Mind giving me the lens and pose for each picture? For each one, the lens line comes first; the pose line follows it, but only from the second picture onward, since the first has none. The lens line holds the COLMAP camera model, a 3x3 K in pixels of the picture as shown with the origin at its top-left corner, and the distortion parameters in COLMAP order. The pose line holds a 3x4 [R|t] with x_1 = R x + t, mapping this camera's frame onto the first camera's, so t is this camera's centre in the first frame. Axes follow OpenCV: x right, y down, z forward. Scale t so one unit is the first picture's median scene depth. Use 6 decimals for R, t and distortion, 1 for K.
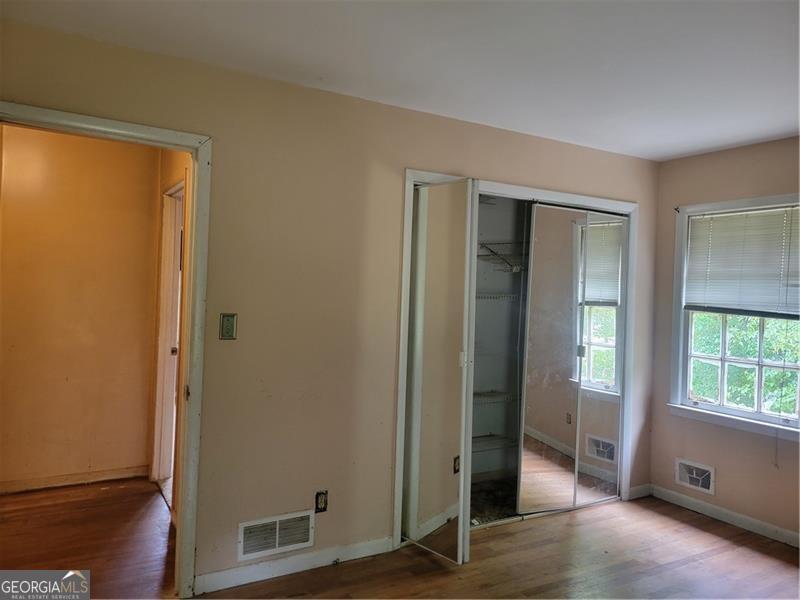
lens RADIAL K [[624.3, 0, 372.7], [0, 624.3, 297.2], [0, 0, 1]] dist [0.042026, -0.008491]
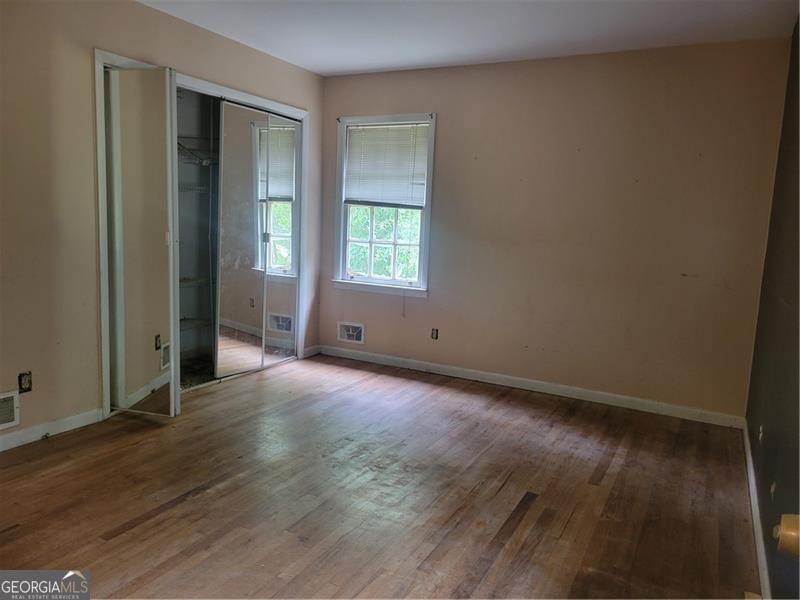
lens RADIAL K [[645.3, 0, 396.0], [0, 645.3, 300.5], [0, 0, 1]] dist [0.041880, -0.006659]
pose [[0.850902, -0.058605, 0.522045, -0.099281], [-0.013288, 0.991039, 0.132914, 0.041970], [-0.525156, -0.120034, 0.842498, -0.154792]]
